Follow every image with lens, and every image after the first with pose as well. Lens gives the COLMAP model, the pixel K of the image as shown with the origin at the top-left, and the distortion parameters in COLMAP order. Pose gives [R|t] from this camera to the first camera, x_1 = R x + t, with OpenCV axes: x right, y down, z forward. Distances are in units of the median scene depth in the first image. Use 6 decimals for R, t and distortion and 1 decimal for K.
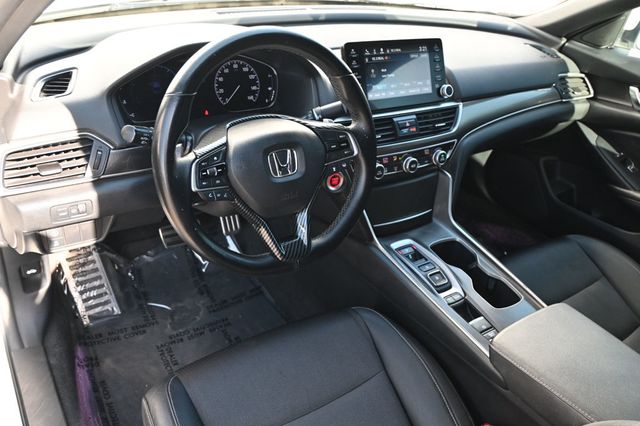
lens RADIAL K [[536.5, 0, 320.0], [0, 536.5, 213.0], [0, 0, 1]] dist [0.004874, 0.000888]
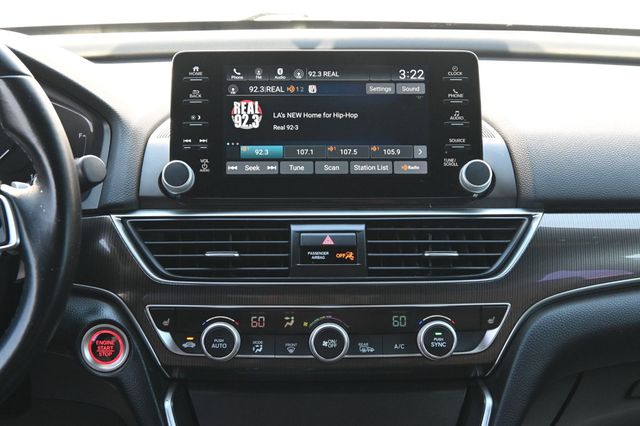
lens RADIAL K [[1400.0, 0, 320.0], [0, 1400.0, 213.0], [0, 0, 1]] dist [0.005149, 0.046218]
pose [[0.831750, 0.000182, -0.555151, 0.768544], [-0.199691, 0.933164, -0.298879, 0.136778], [0.517992, 0.359451, 0.776195, 0.171886]]
